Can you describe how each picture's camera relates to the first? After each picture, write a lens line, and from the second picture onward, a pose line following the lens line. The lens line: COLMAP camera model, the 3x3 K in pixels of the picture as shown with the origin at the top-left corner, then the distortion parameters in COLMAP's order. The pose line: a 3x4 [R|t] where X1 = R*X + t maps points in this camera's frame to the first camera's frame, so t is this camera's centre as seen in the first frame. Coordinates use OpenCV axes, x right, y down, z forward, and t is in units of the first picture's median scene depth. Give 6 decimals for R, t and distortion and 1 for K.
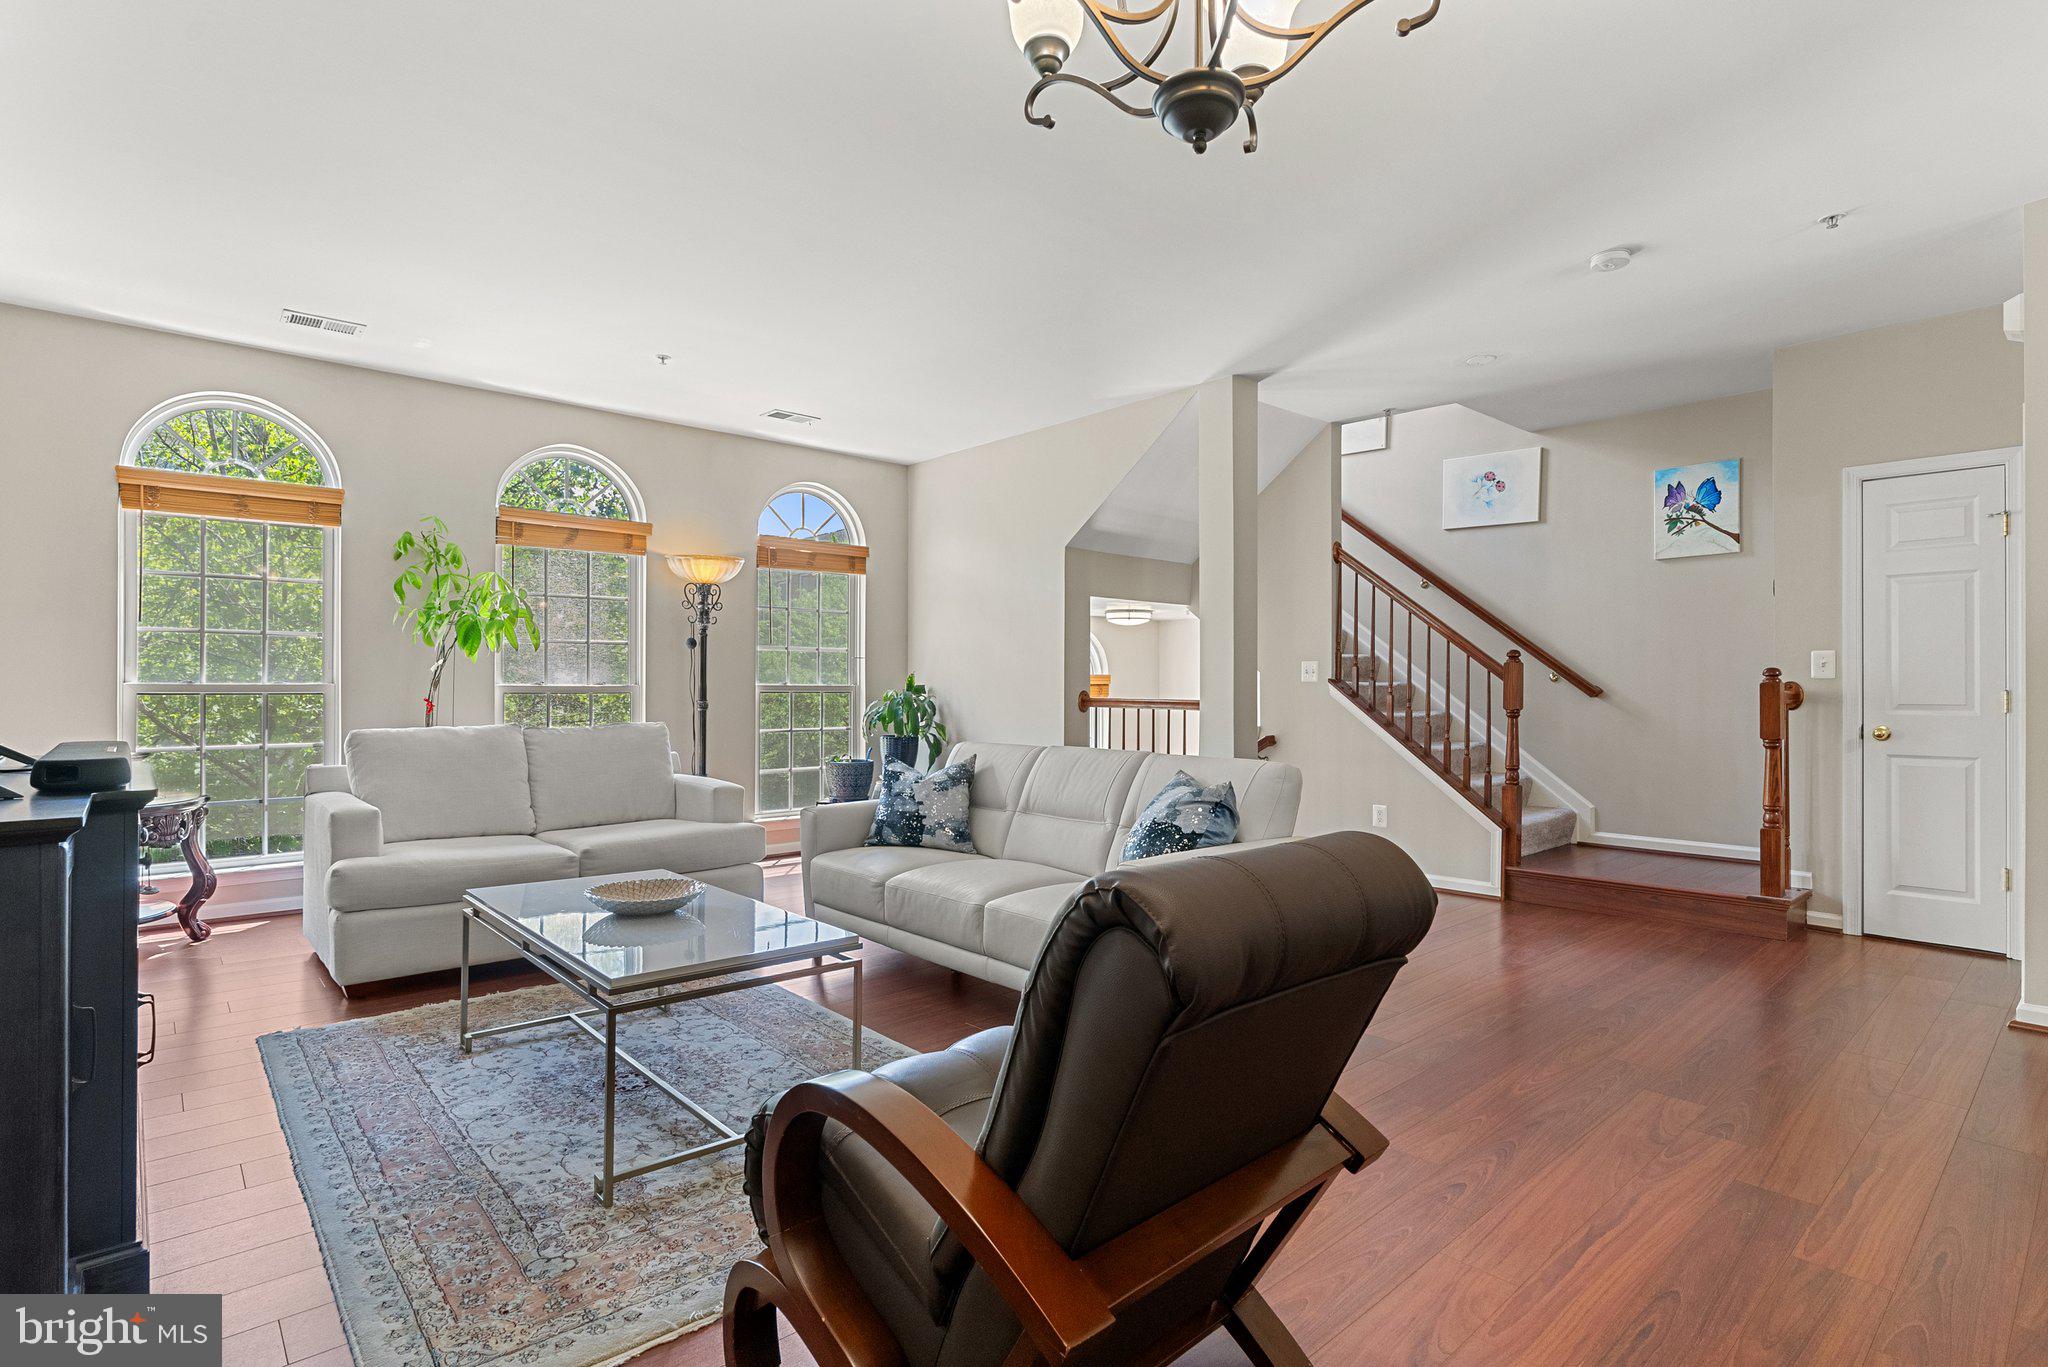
lens RADIAL K [[1014.5, 0, 1049.1], [0, 1014.5, 674.3], [0, 0, 1]] dist [-0.004535, 0.001031]
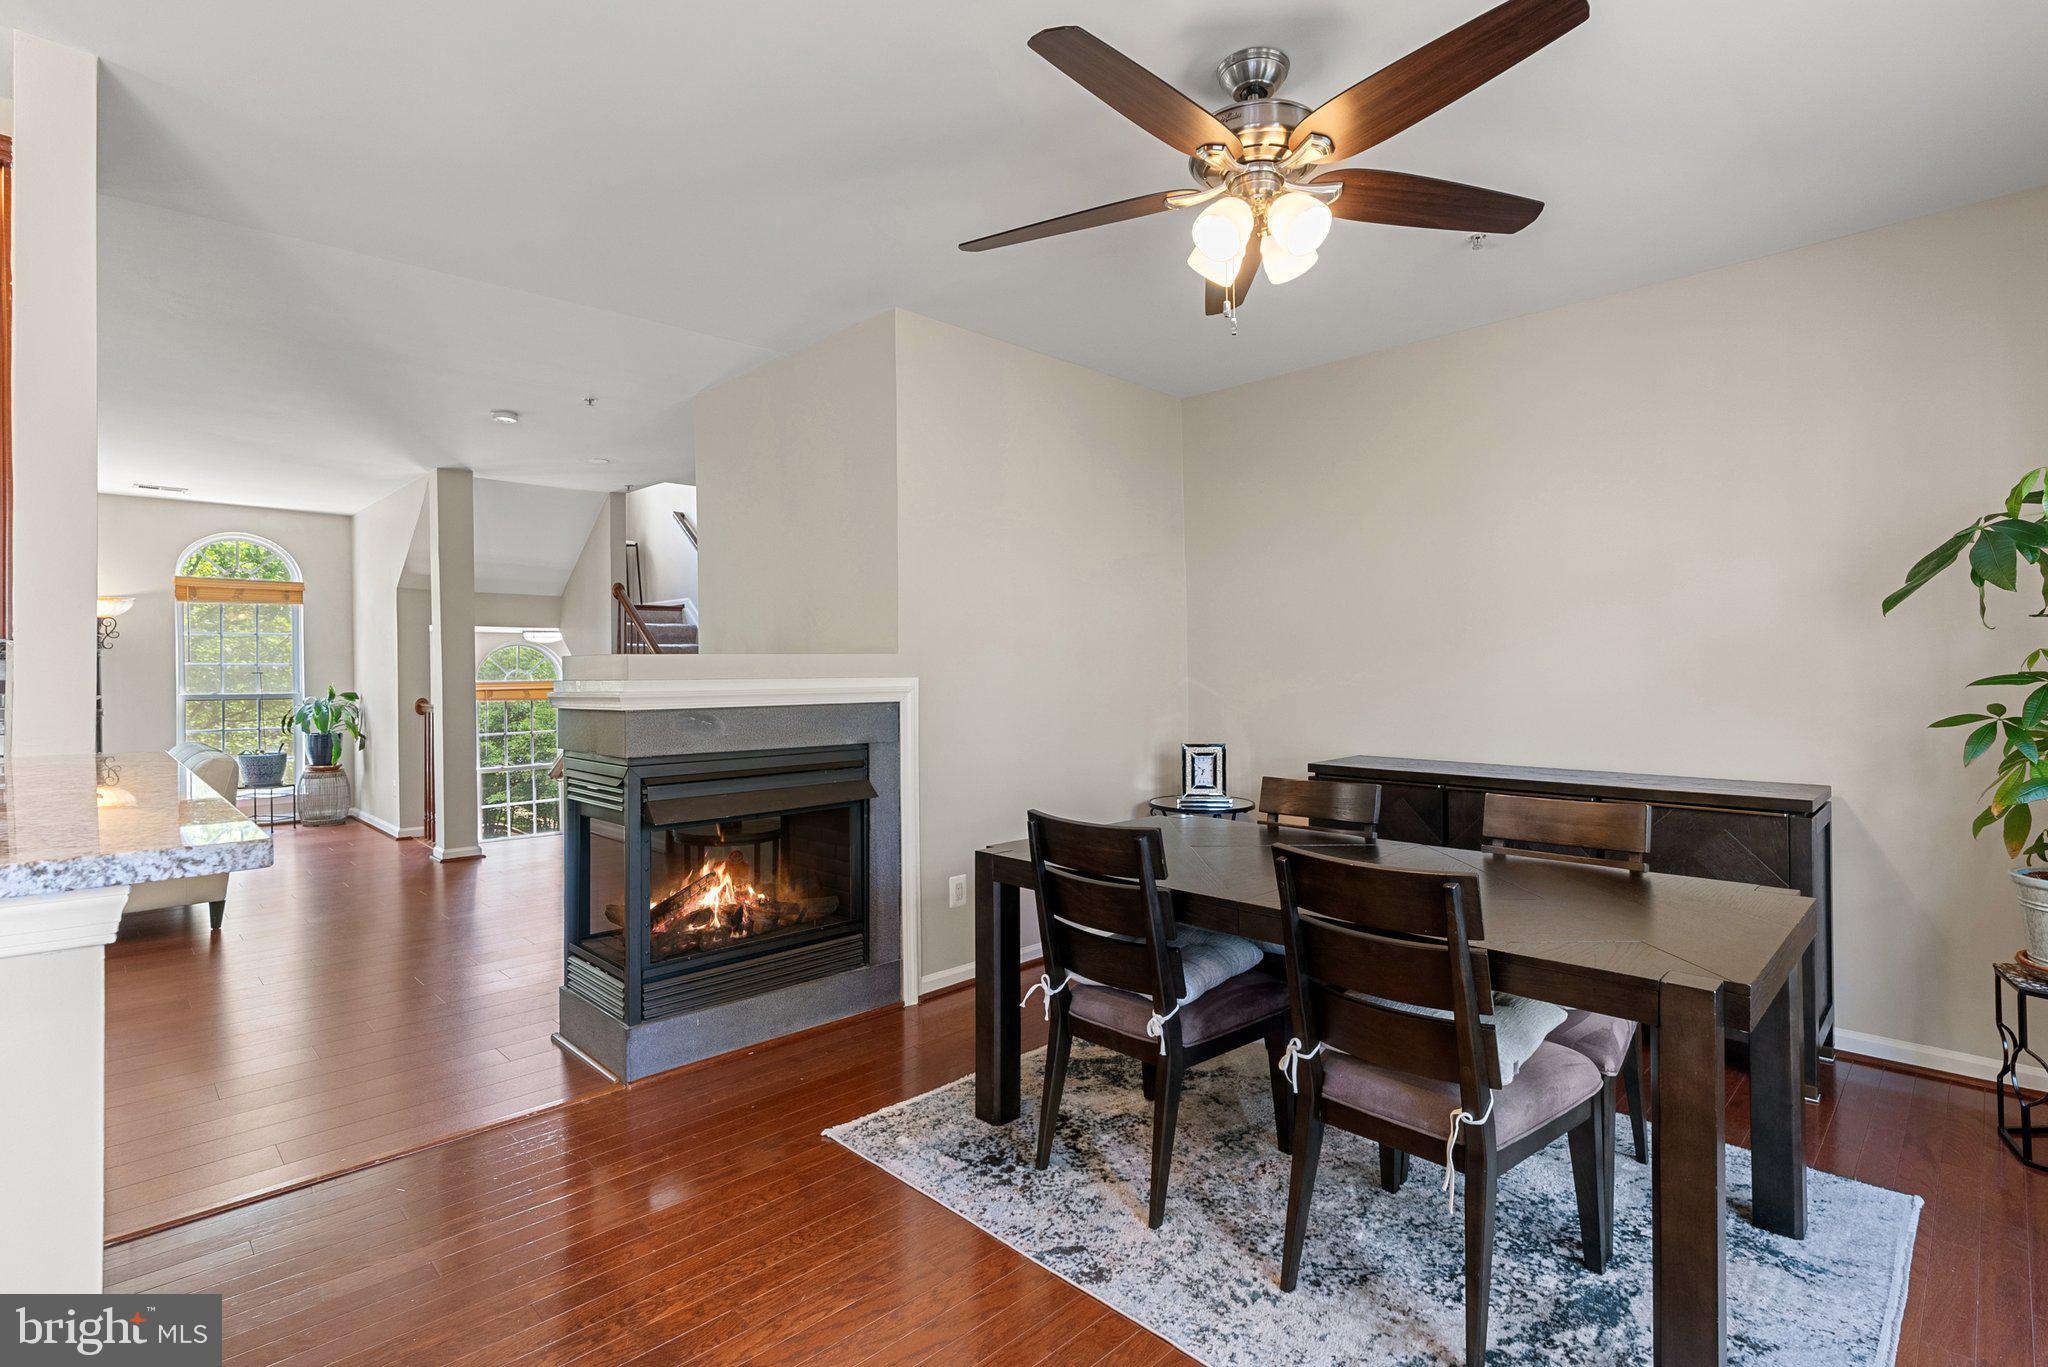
lens RADIAL K [[947.1, 0, 1036.8], [0, 947.1, 677.3], [0, 0, 1]] dist [-0.005809, 0.005464]
pose [[0.999051, -0.006173, 0.043117, 0.800464], [0.005462, 0.999847, 0.016594, -0.027514], [-0.043213, -0.016342, 0.998932, -0.243541]]
